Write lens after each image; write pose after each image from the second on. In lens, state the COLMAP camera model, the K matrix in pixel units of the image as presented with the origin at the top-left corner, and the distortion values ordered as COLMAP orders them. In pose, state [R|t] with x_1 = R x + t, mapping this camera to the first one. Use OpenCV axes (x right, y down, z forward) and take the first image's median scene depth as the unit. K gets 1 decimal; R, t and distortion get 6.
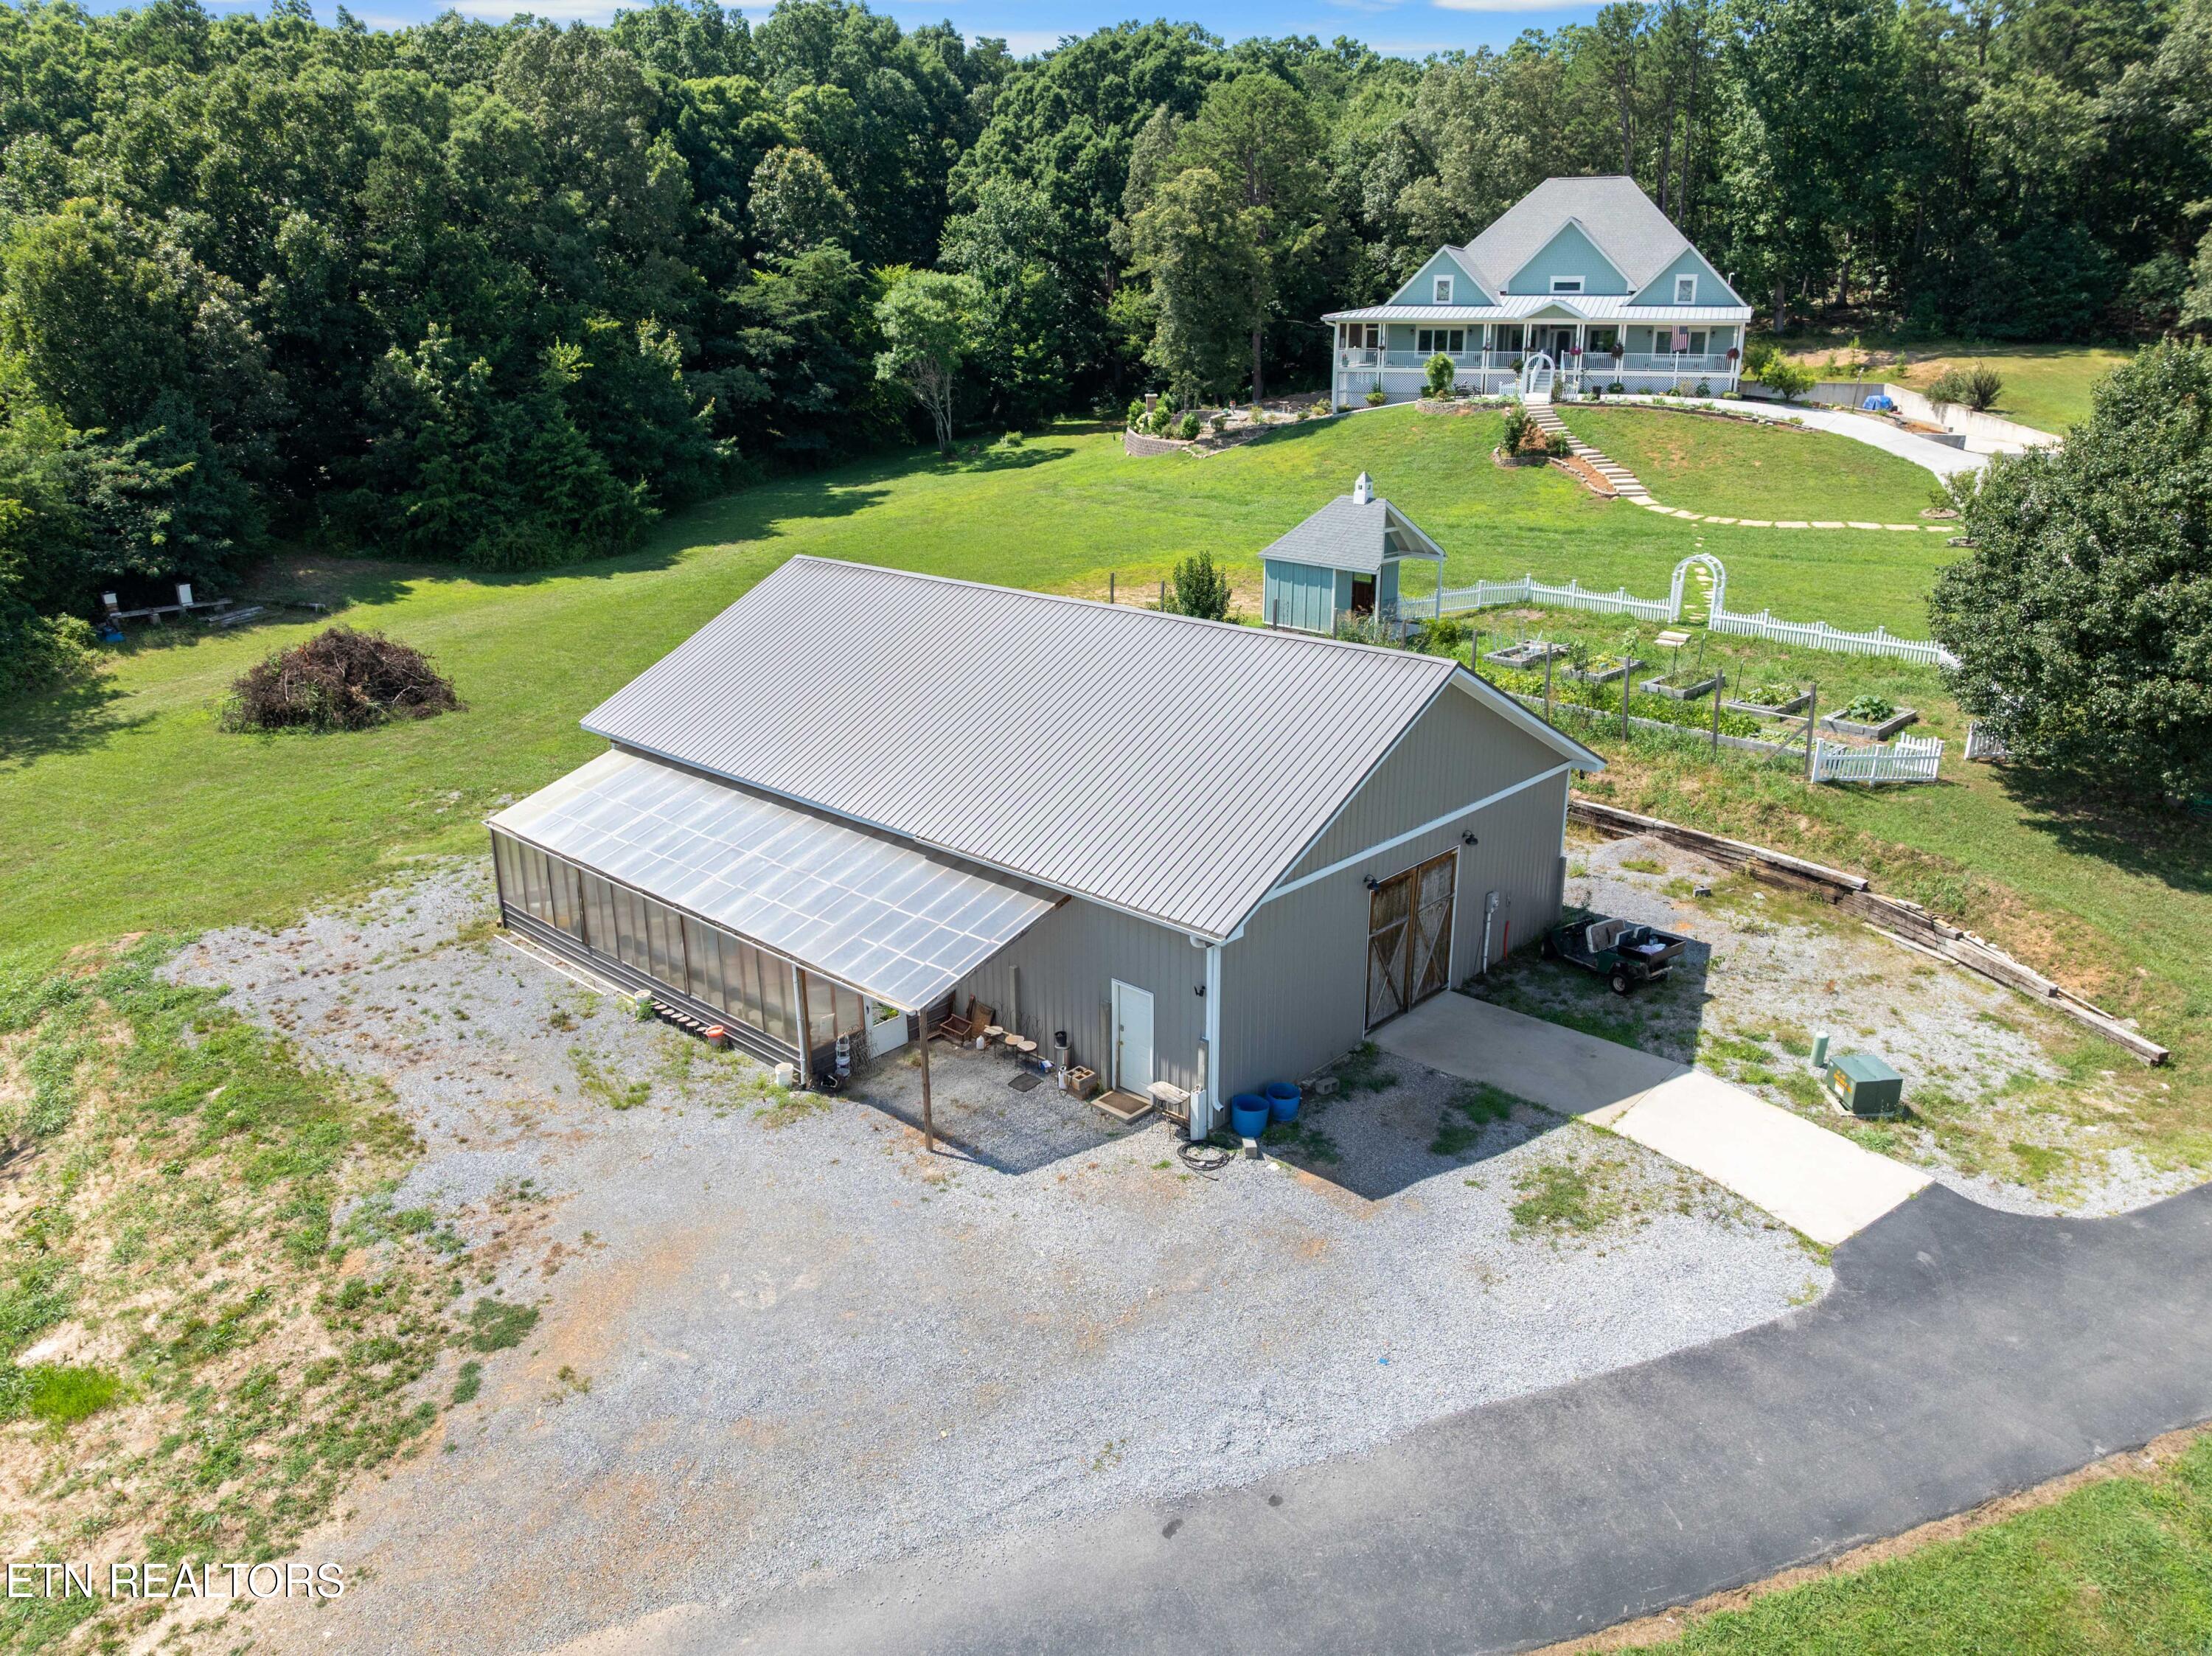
lens RADIAL K [[1569.5, 0, 1106.0], [0, 1569.5, 828.0], [0, 0, 1]] dist [-0.047101, 0.016868]
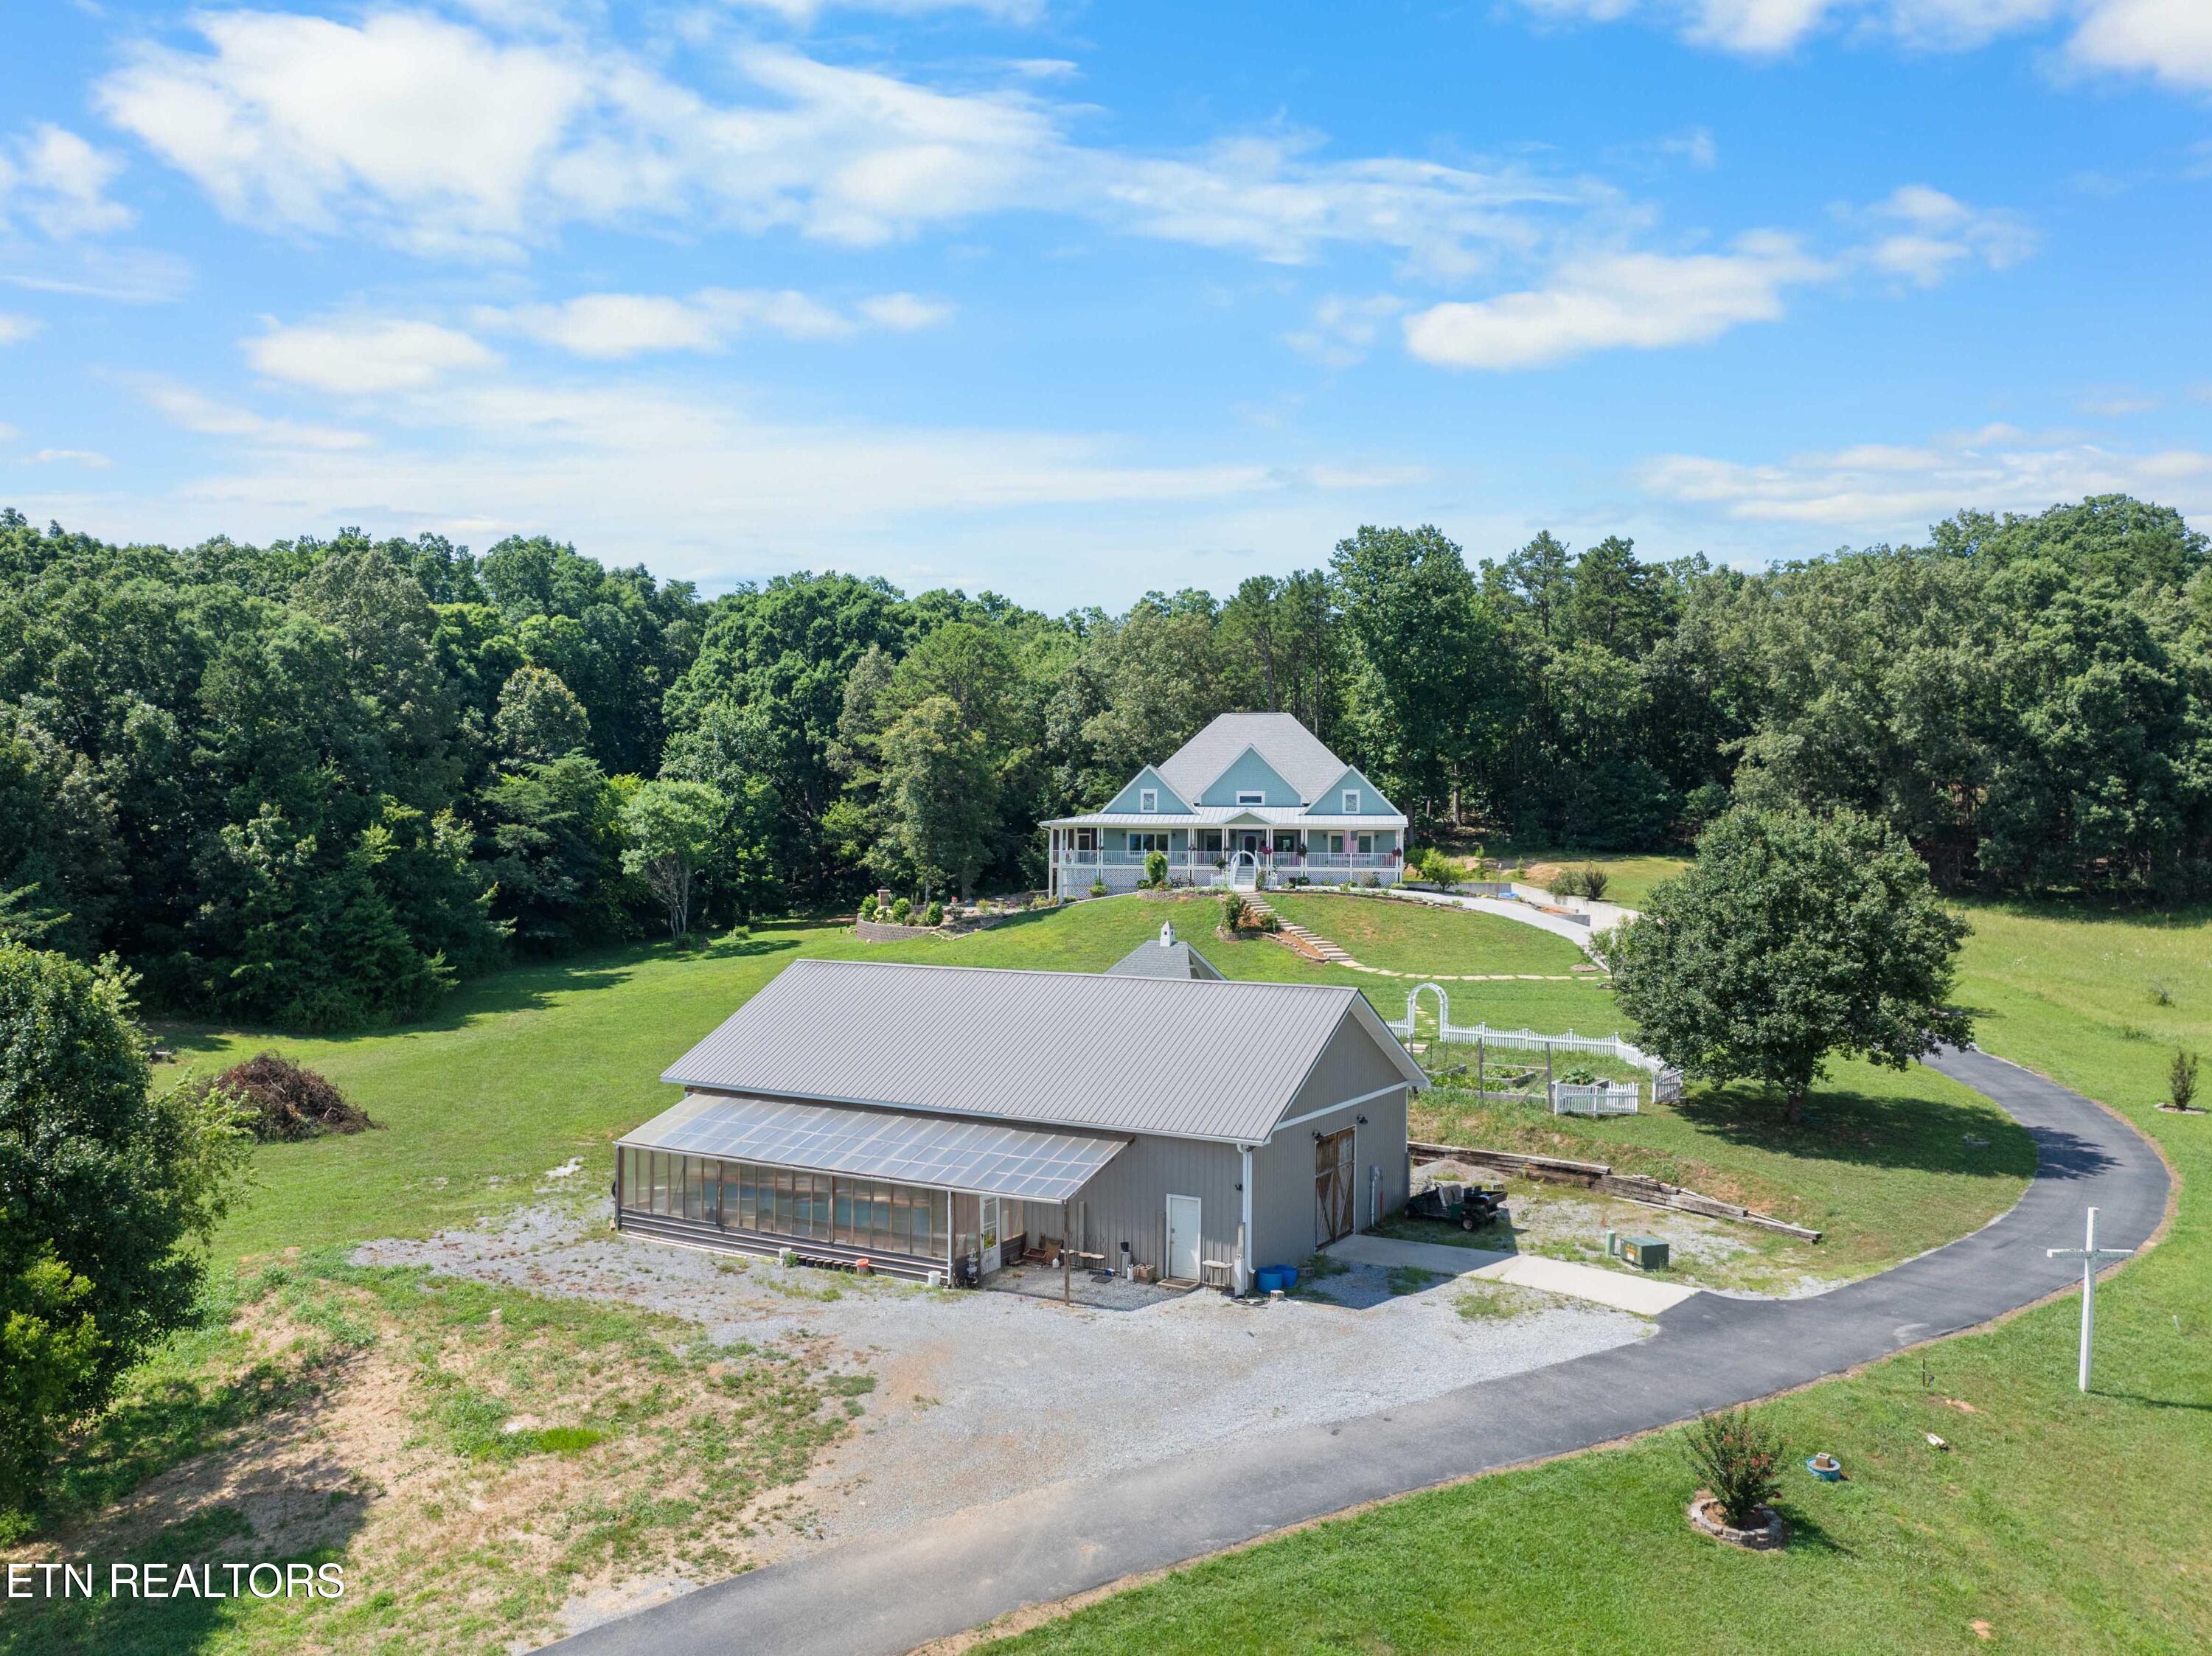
lens RADIAL K [[1773.1, 0, 996.4], [0, 1773.1, 825.9], [0, 0, 1]] dist [-0.006498, -0.088462]
pose [[0.980630, 0.018178, 0.195026, -0.161082], [0.046864, 0.944992, -0.323718, 0.100177], [-0.190182, 0.326587, 0.925835, -0.207504]]
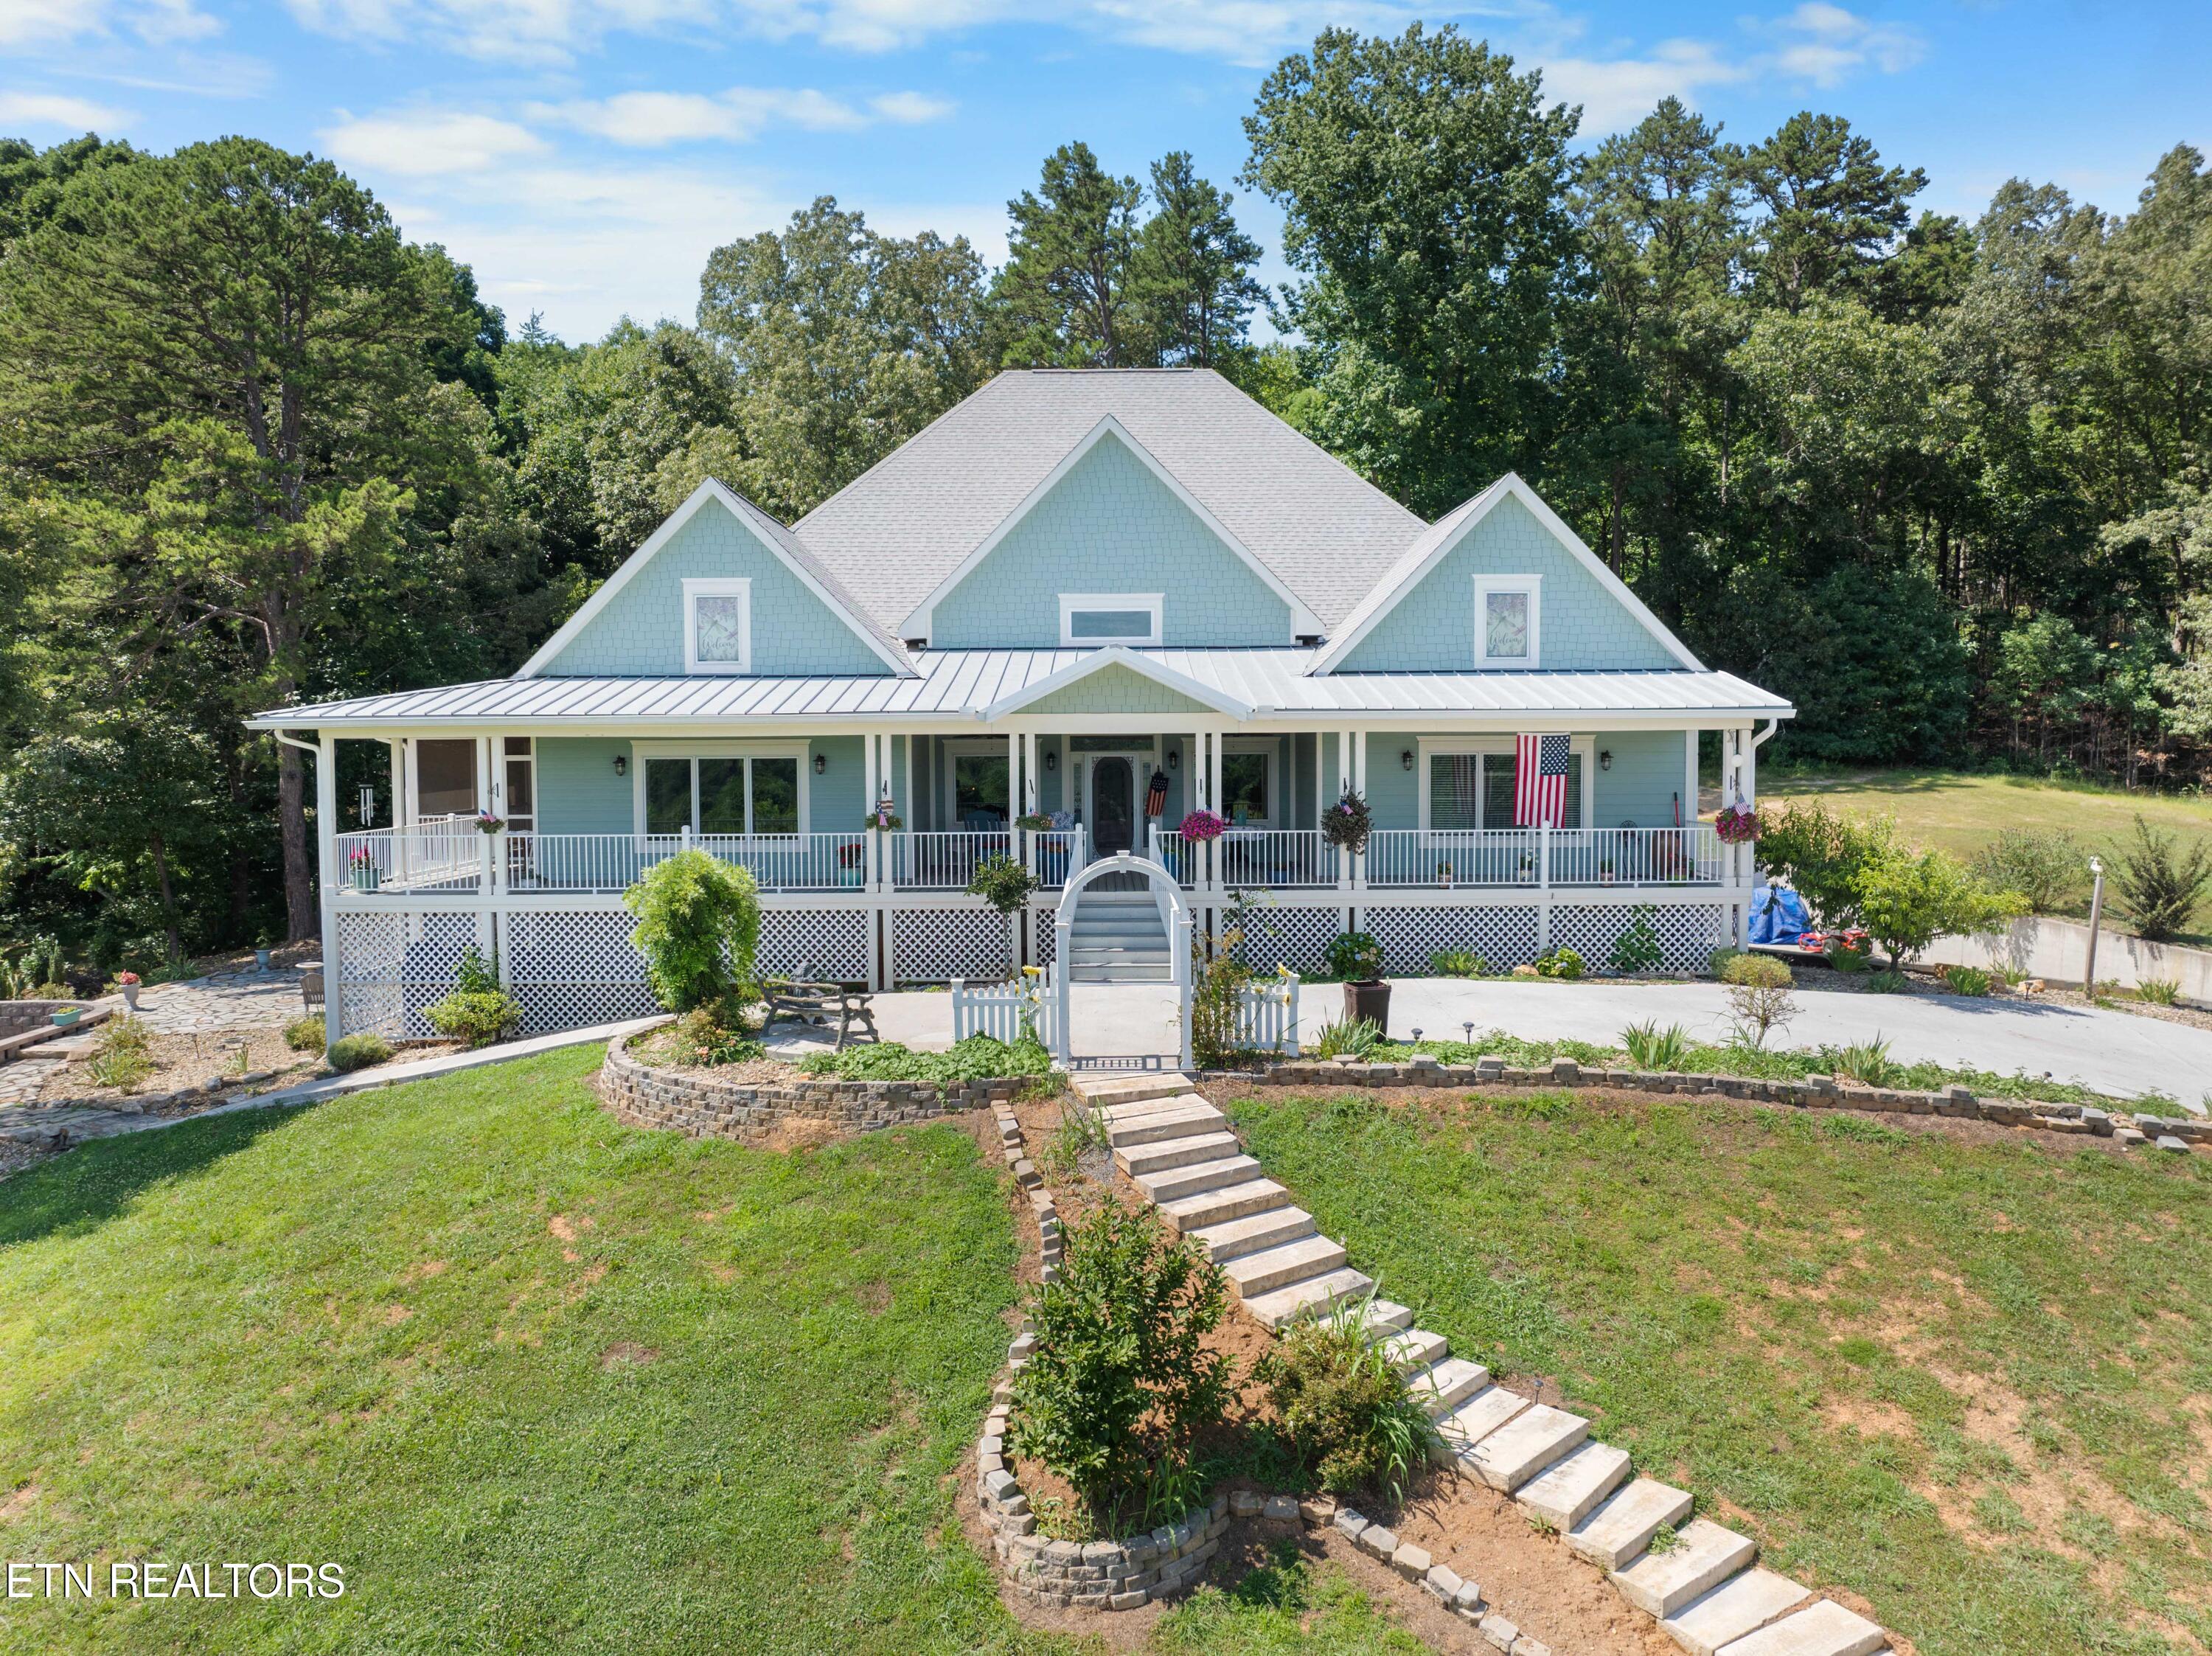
lens RADIAL K [[1569.5, 0, 1106.0], [0, 1569.5, 828.0], [0, 0, 1]] dist [-0.047101, 0.016868]
pose [[0.929204, -0.020849, 0.368980, 0.183905], [0.117946, 0.962927, -0.242612, -0.241252], [-0.350242, 0.268956, 0.897214, 0.759032]]
